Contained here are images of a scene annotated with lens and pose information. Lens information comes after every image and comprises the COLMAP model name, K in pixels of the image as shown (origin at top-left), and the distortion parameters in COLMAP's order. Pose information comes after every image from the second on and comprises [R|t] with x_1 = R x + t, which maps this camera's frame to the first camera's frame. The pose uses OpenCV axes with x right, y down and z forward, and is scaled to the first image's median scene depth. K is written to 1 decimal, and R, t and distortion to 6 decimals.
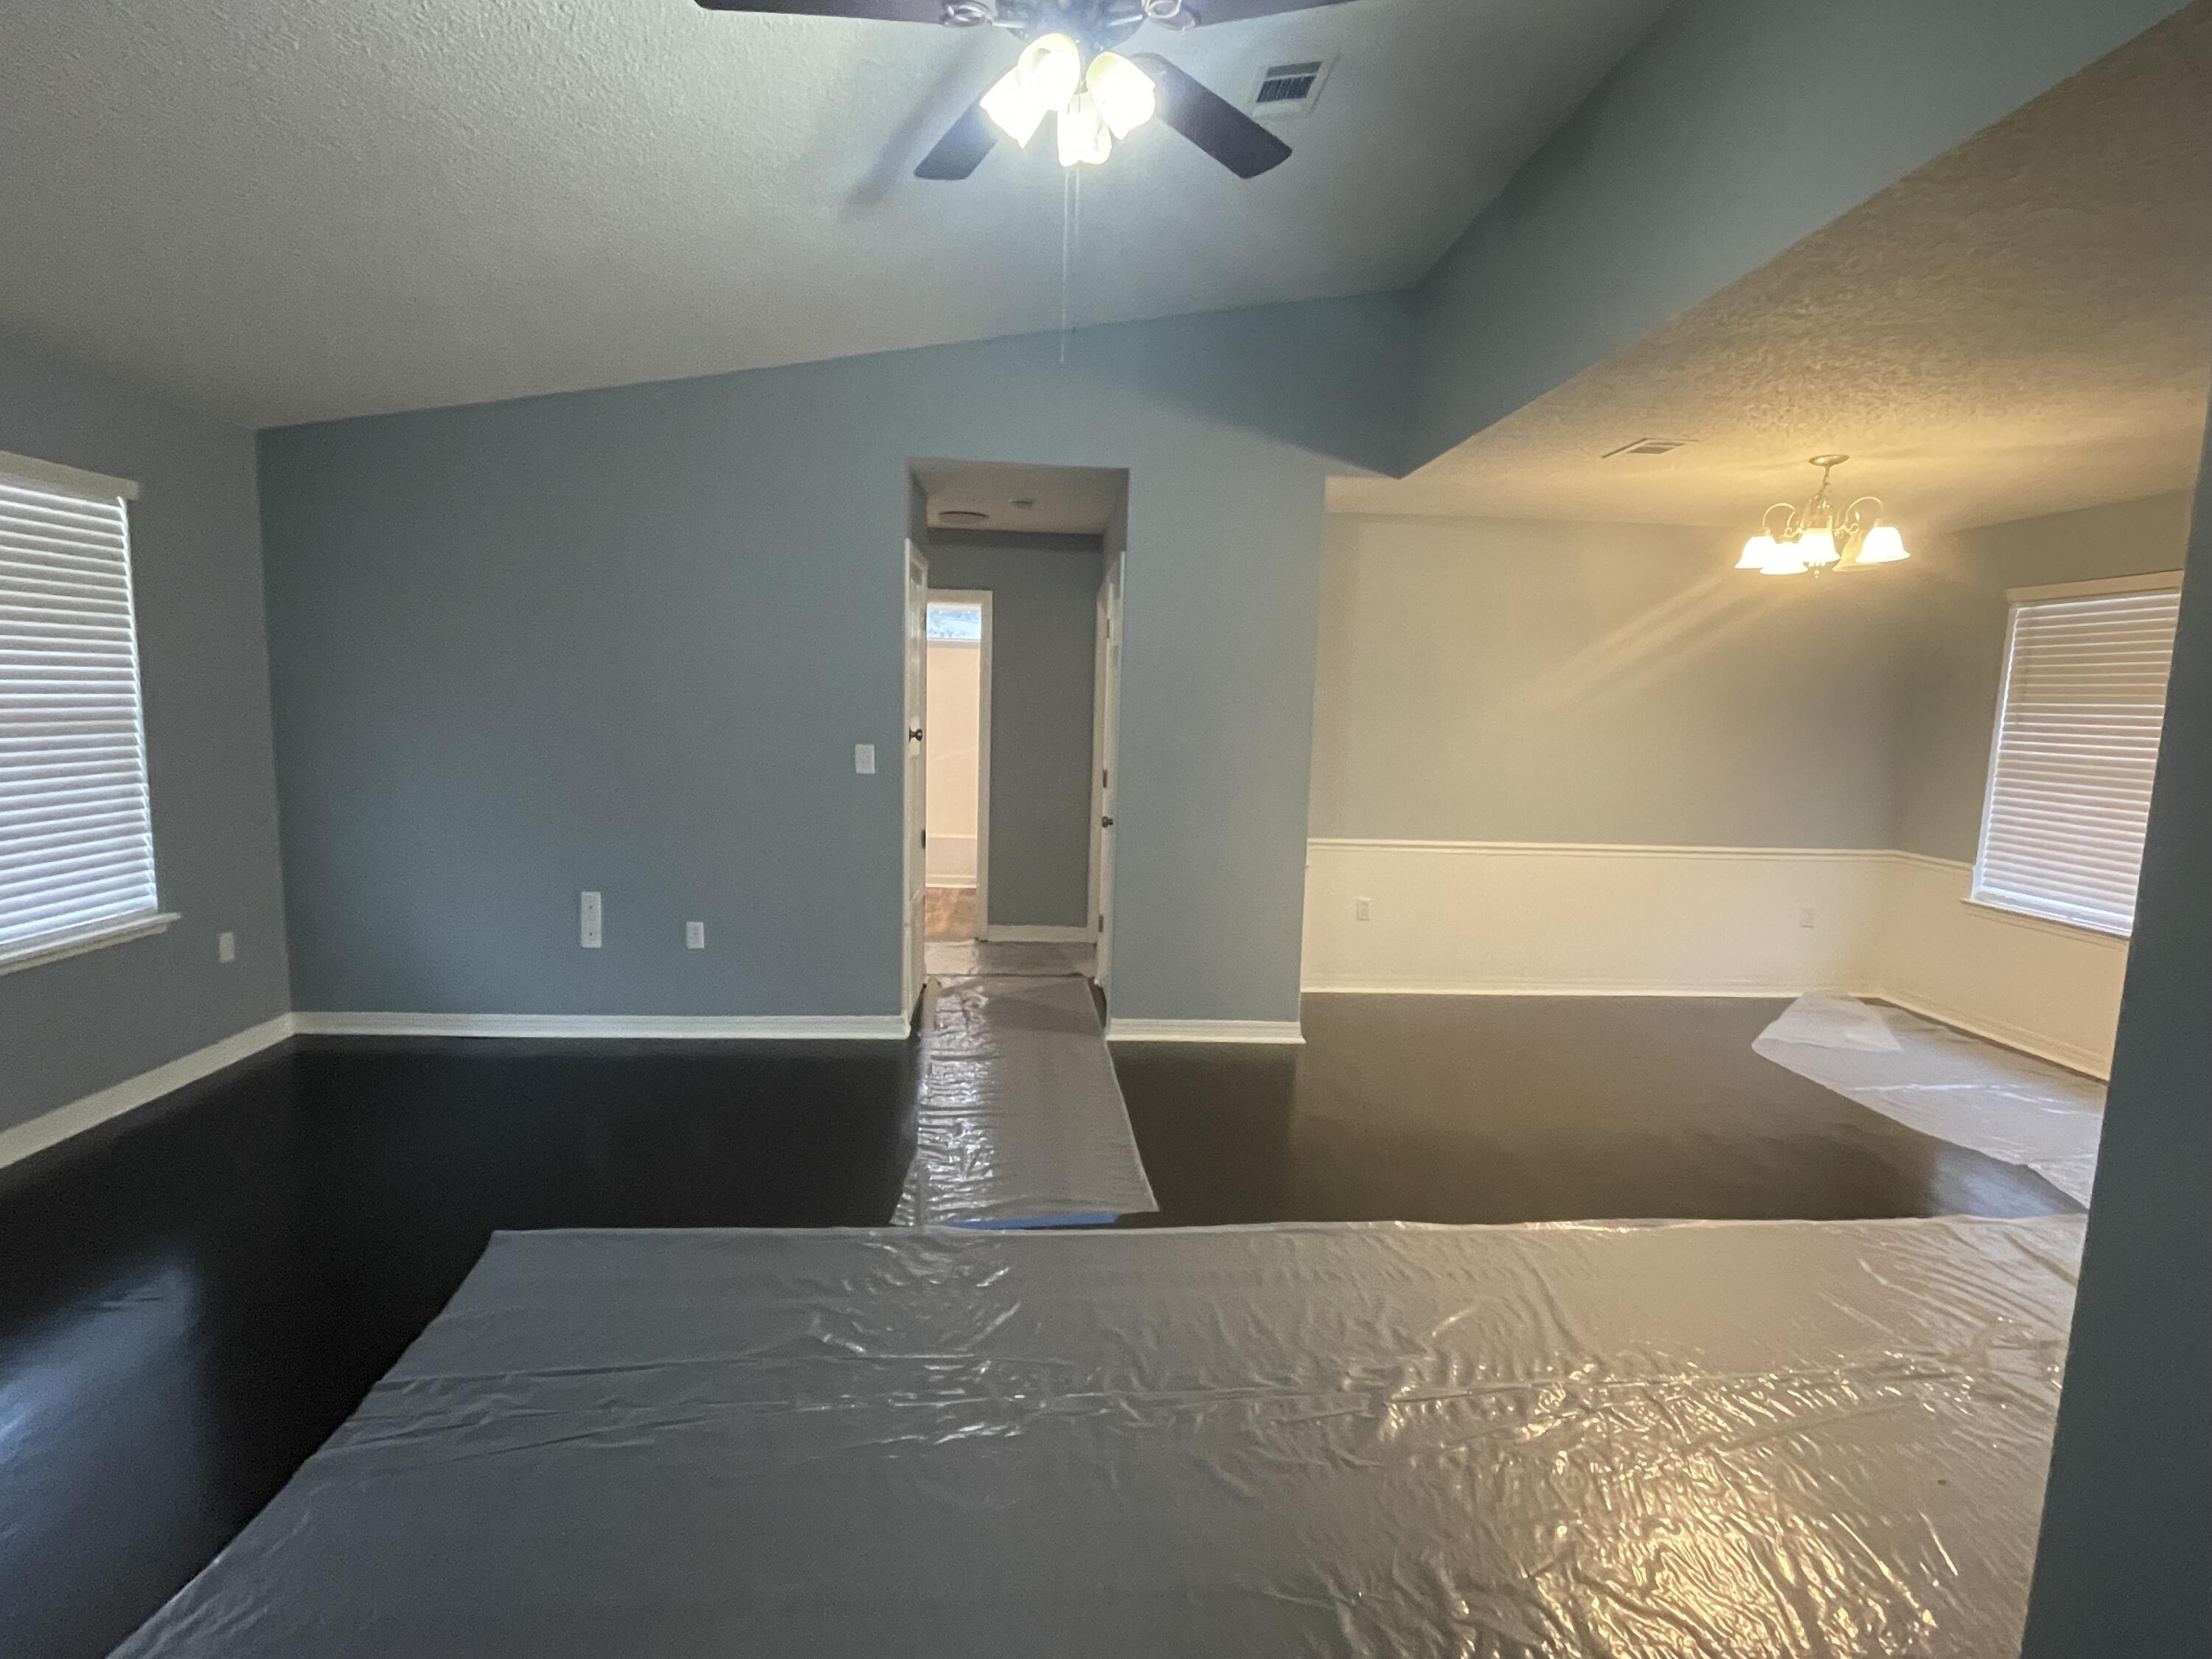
lens RADIAL K [[1073.0, 0, 1109.5], [0, 1073.0, 838.7], [0, 0, 1]] dist [0.000242, -0.000033]
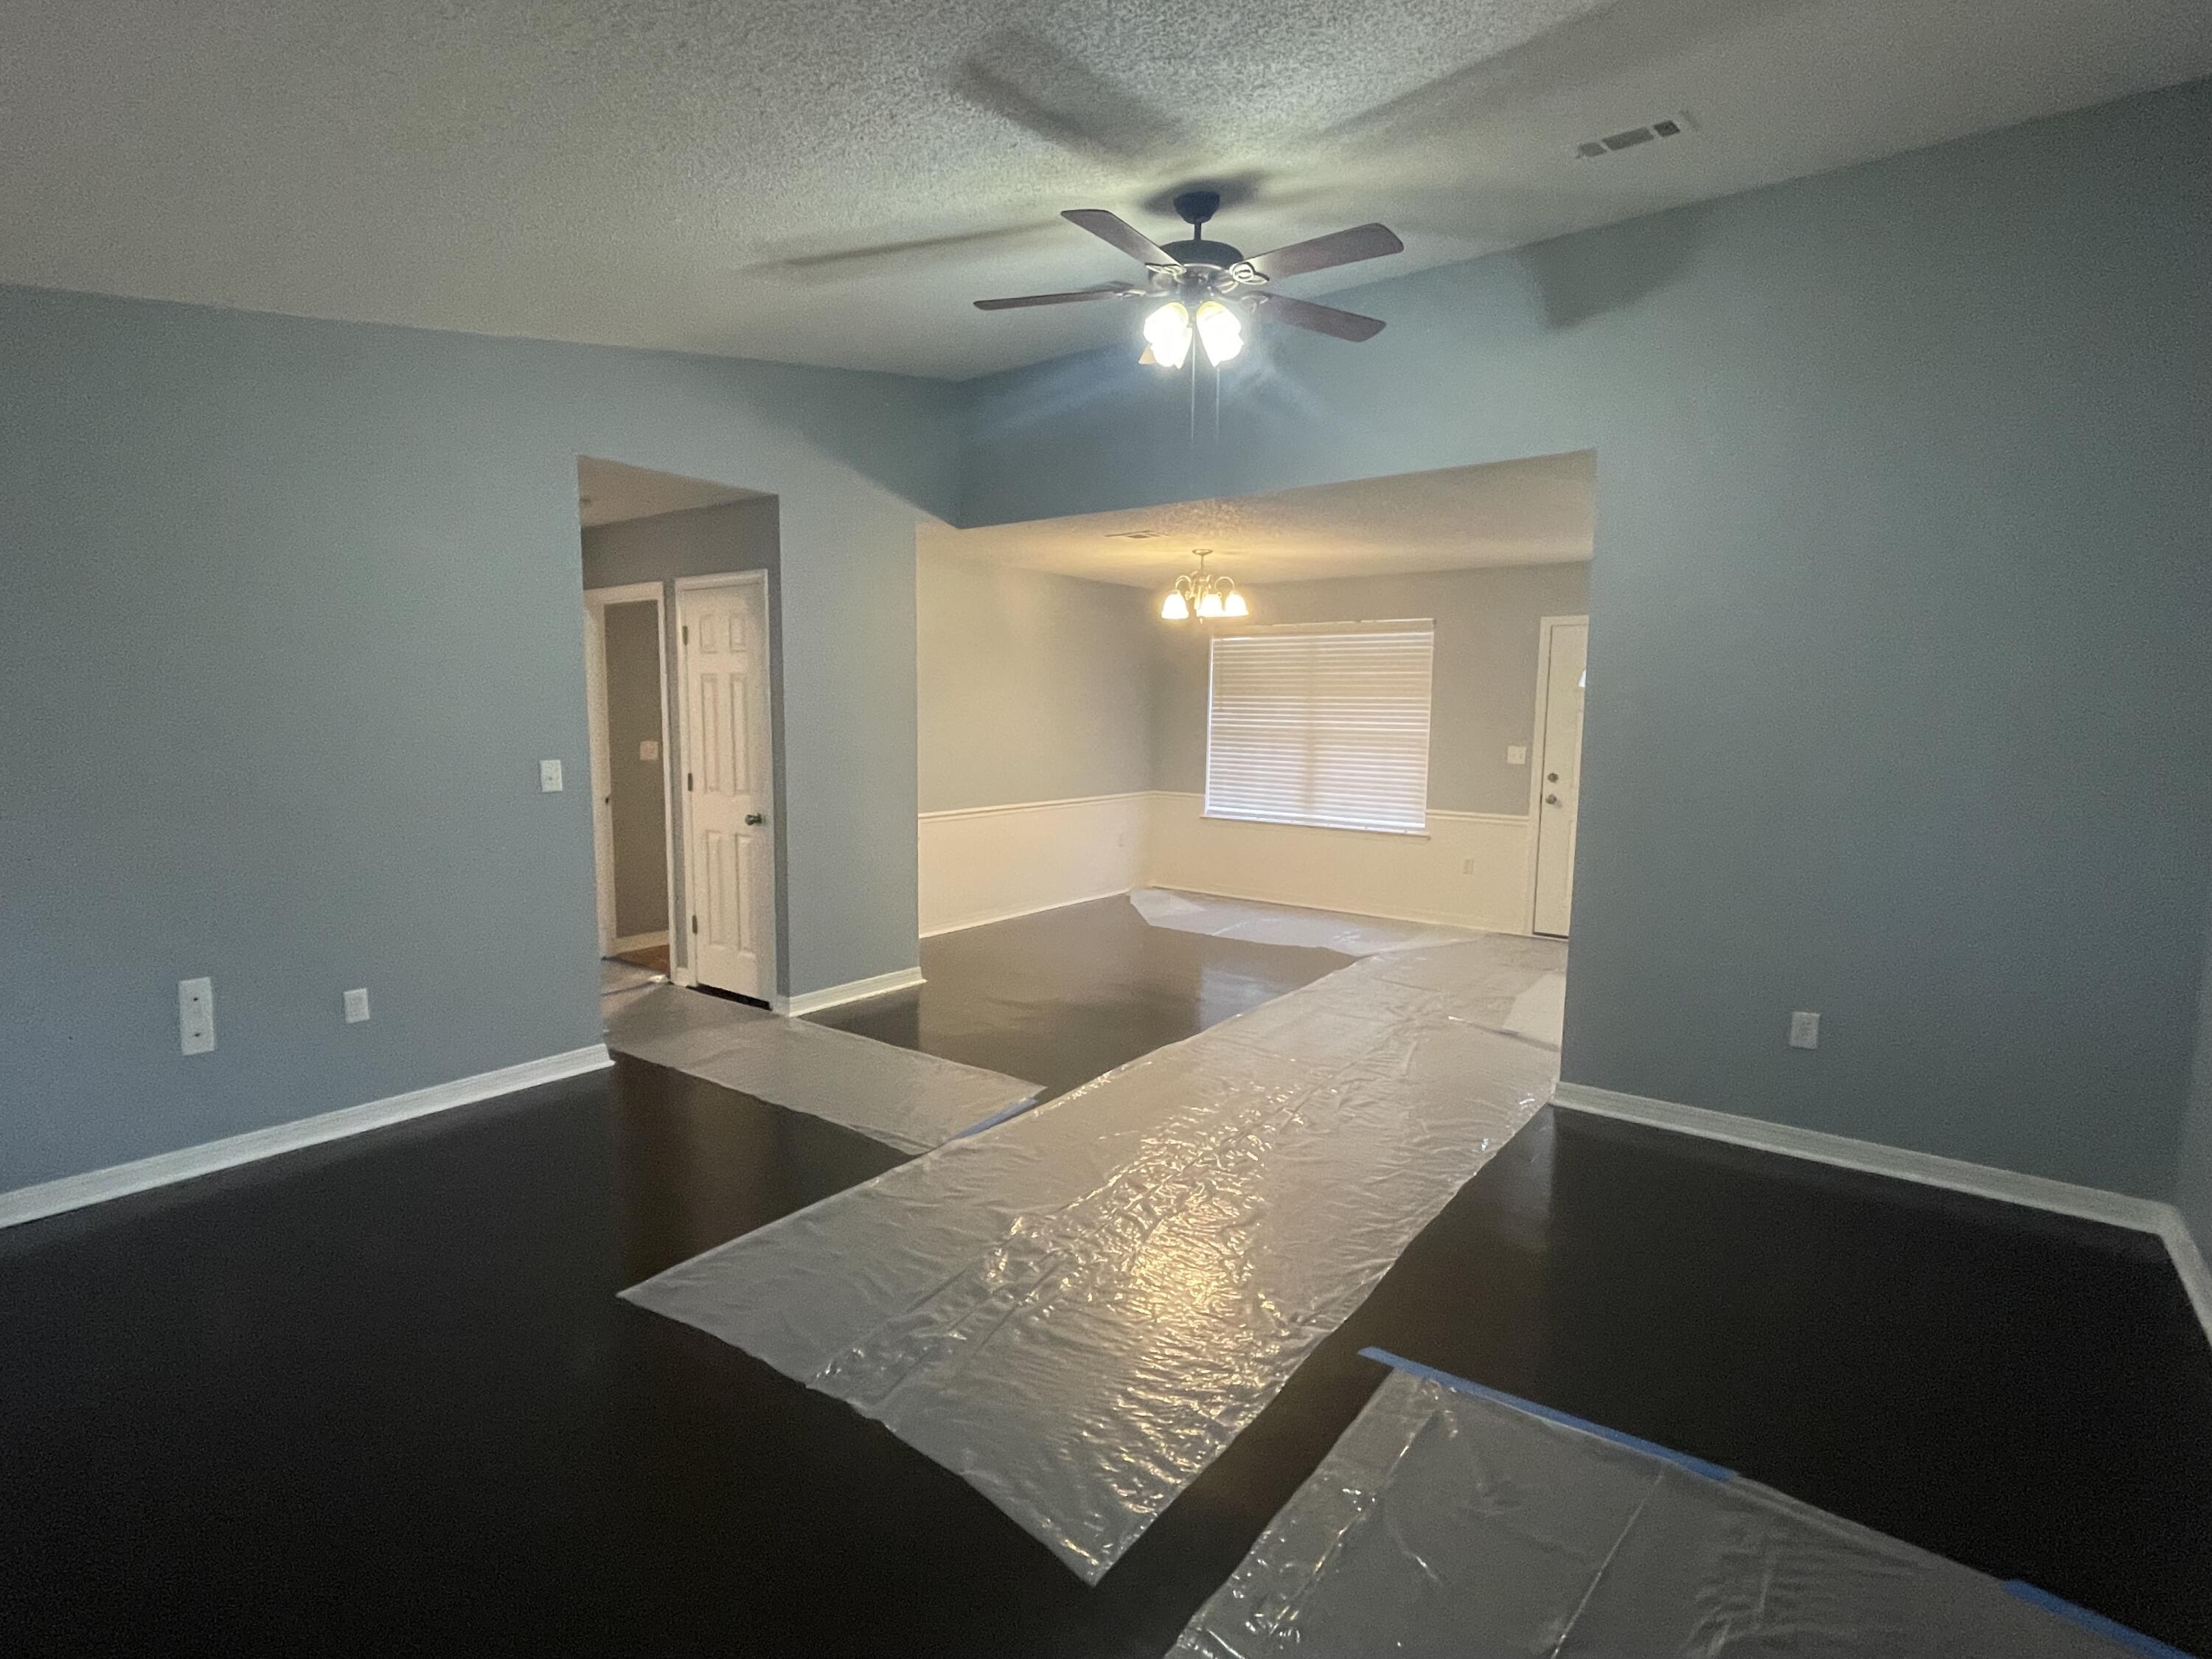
lens RADIAL K [[1073.0, 0, 1105.1], [0, 1073.0, 823.1], [0, 0, 1]] dist [0.000242, -0.000033]
pose [[0.654795, -0.103733, 0.748655, -0.592318], [0.108942, 0.993147, 0.042326, -0.019191], [-0.747914, 0.053845, 0.661608, 0.031013]]
